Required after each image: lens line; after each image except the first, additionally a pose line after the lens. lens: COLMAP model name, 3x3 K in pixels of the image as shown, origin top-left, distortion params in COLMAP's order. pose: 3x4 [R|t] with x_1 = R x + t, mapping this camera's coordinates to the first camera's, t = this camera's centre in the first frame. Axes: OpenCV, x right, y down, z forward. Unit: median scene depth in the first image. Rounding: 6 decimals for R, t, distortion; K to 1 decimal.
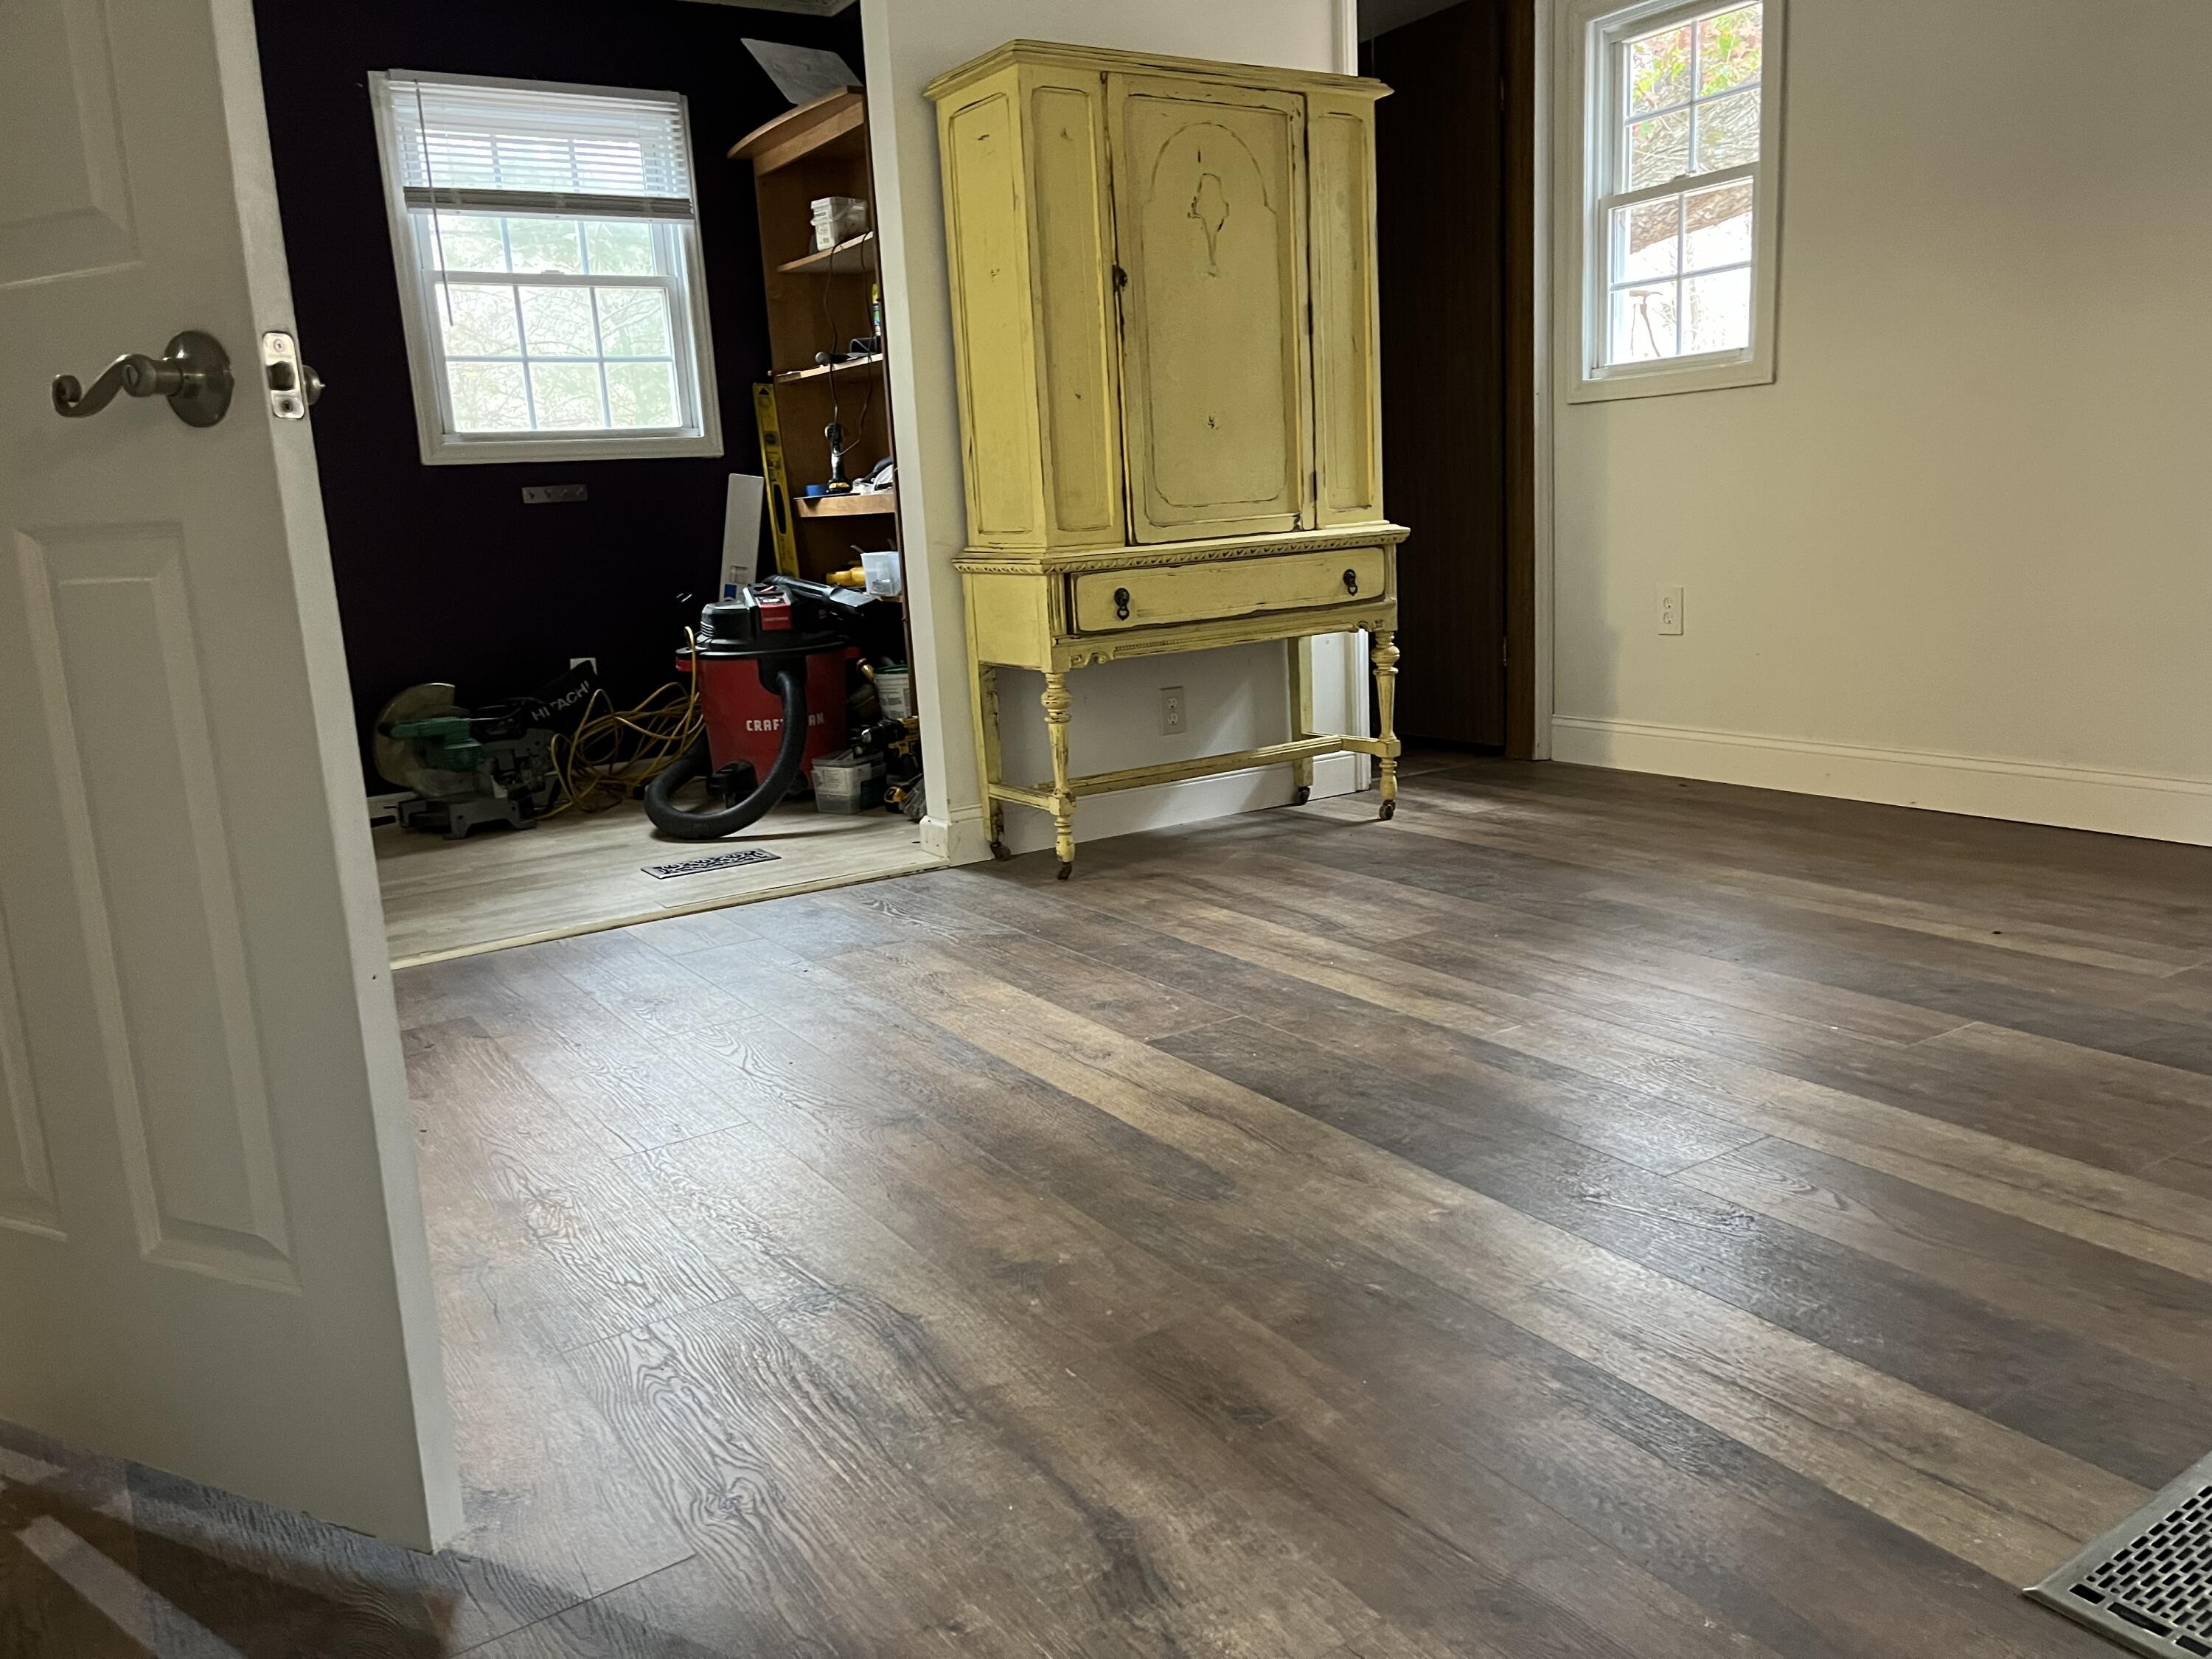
lens RADIAL K [[1666.8, 0, 1124.7], [0, 1666.8, 839.6], [0, 0, 1]] dist [0.038323, -0.025510]
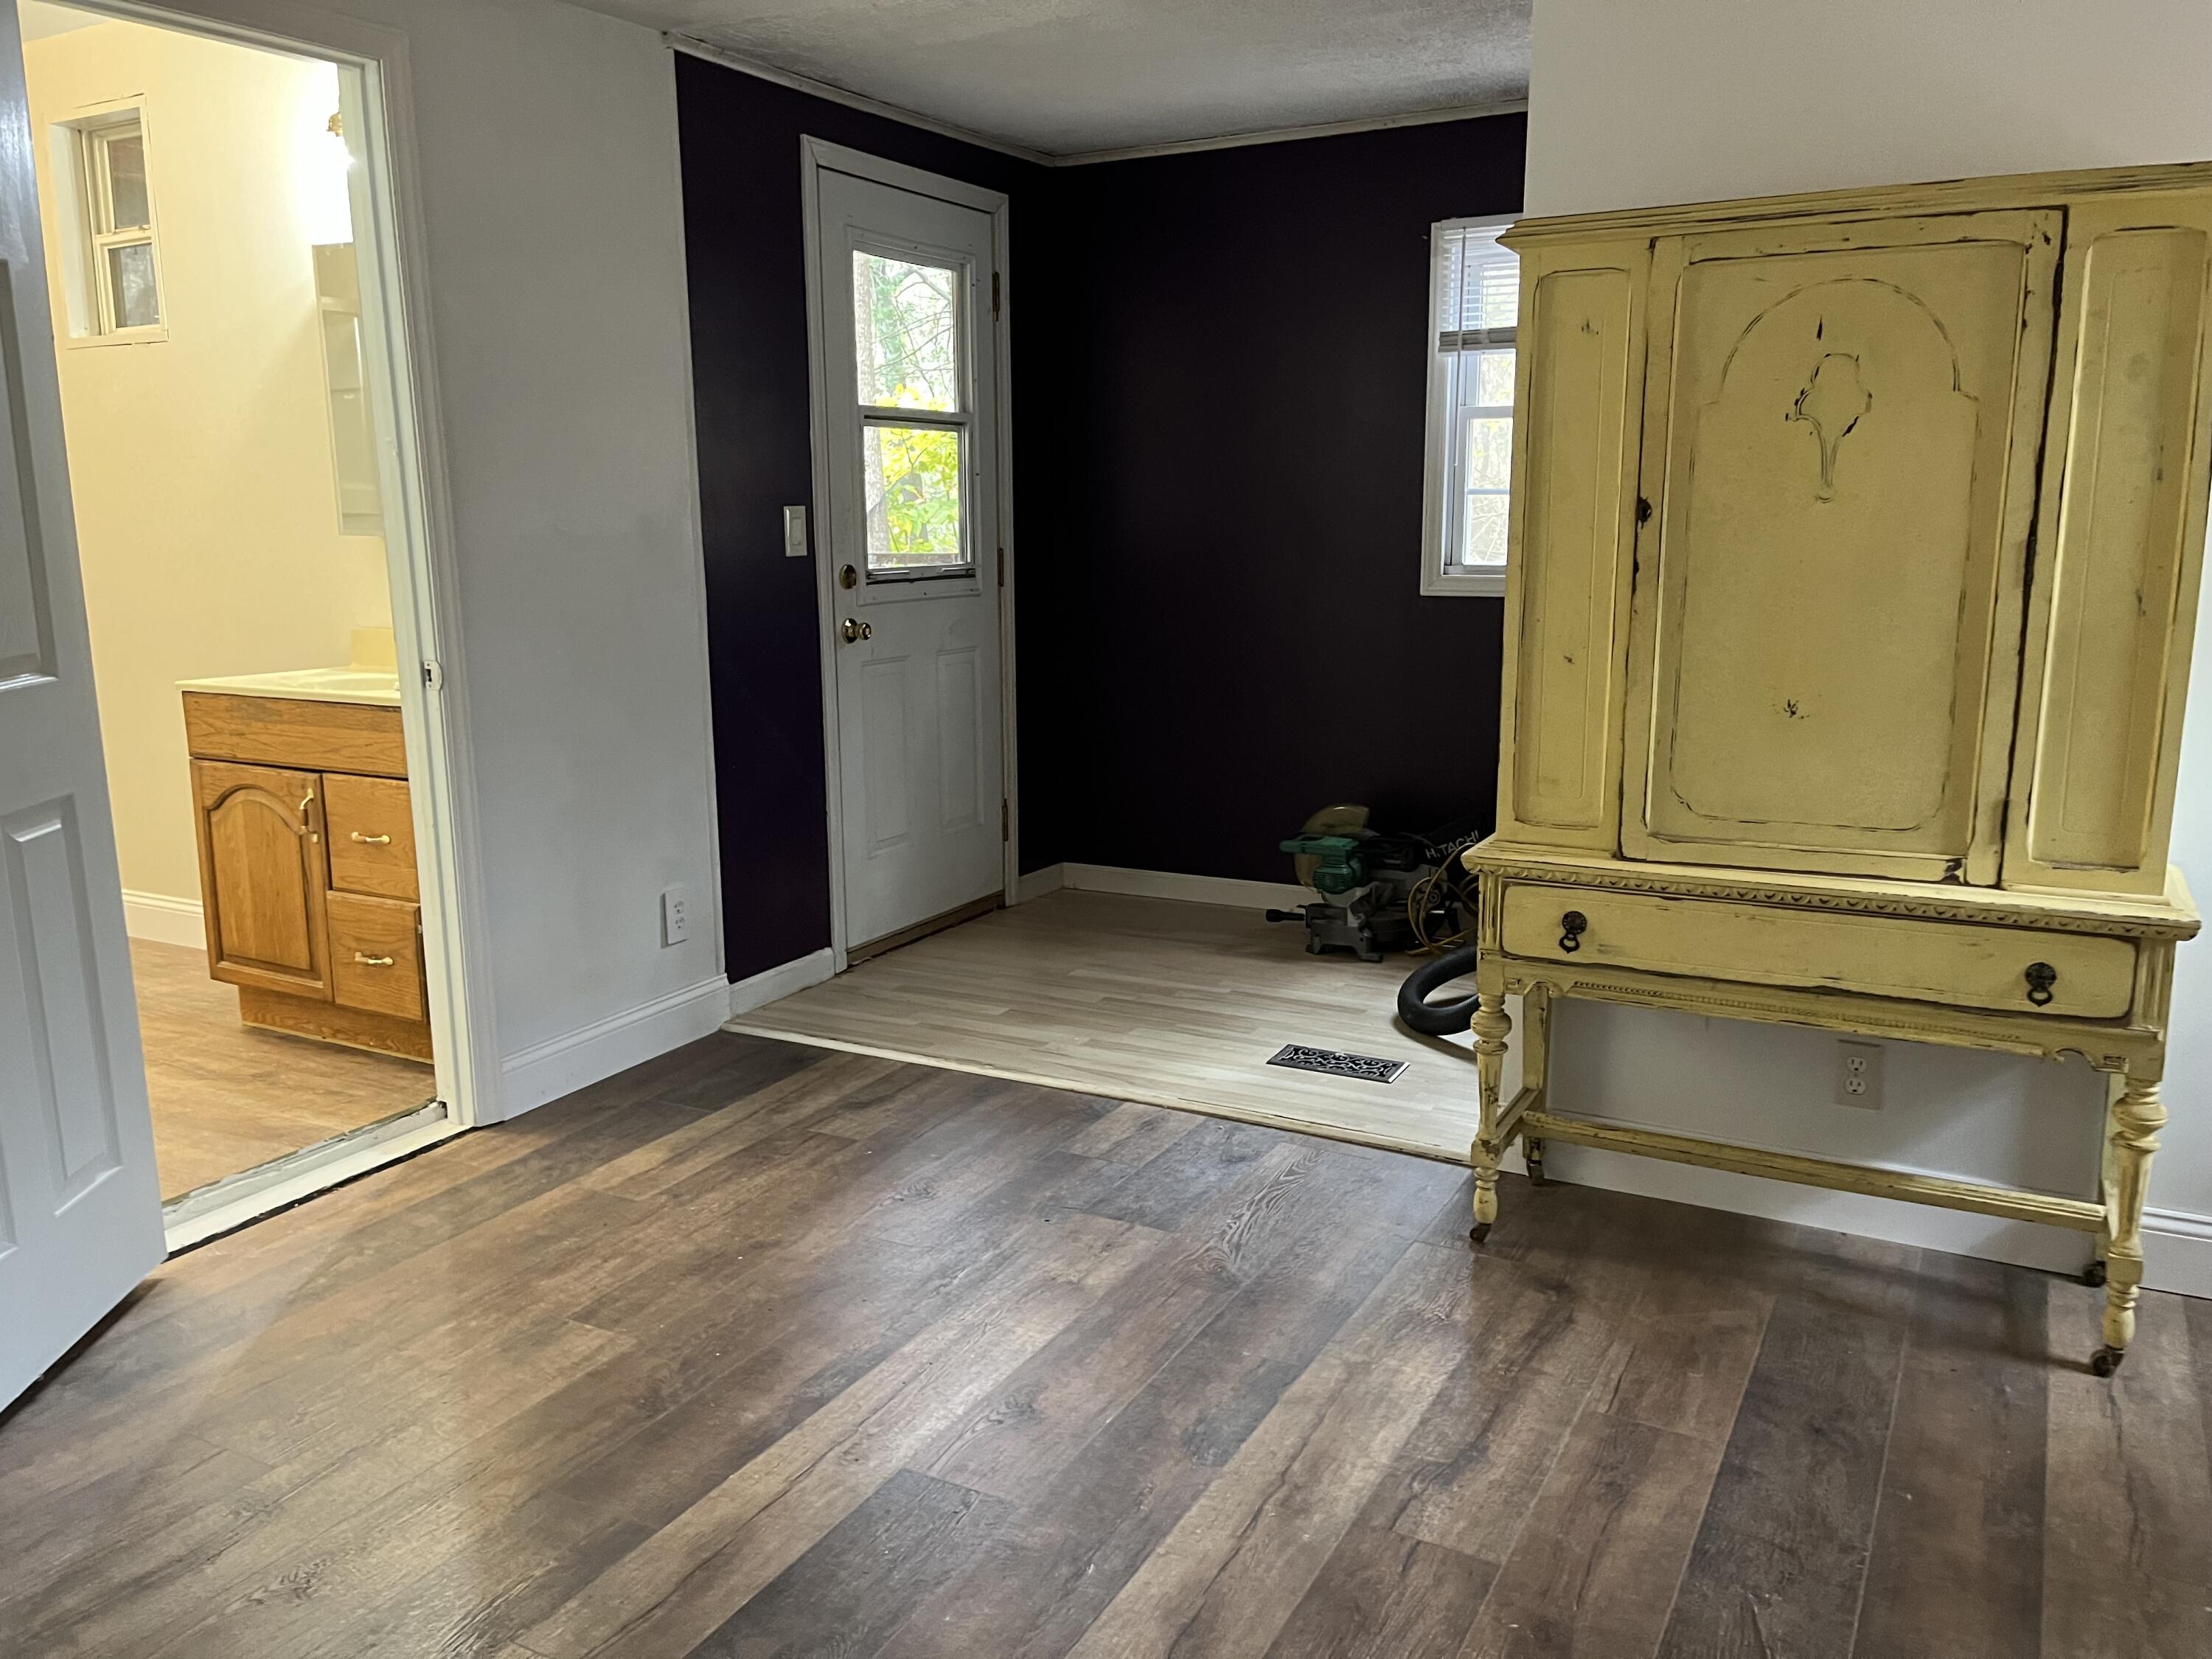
lens RADIAL K [[1666.8, 0, 1113.8], [0, 1666.8, 817.8], [0, 0, 1]] dist [0.038323, -0.025510]
pose [[0.486638, 0.214198, -0.846937, 0.522460], [-0.199818, 0.971066, 0.130779, -0.246383], [0.850445, 0.105592, 0.515358, 0.423602]]
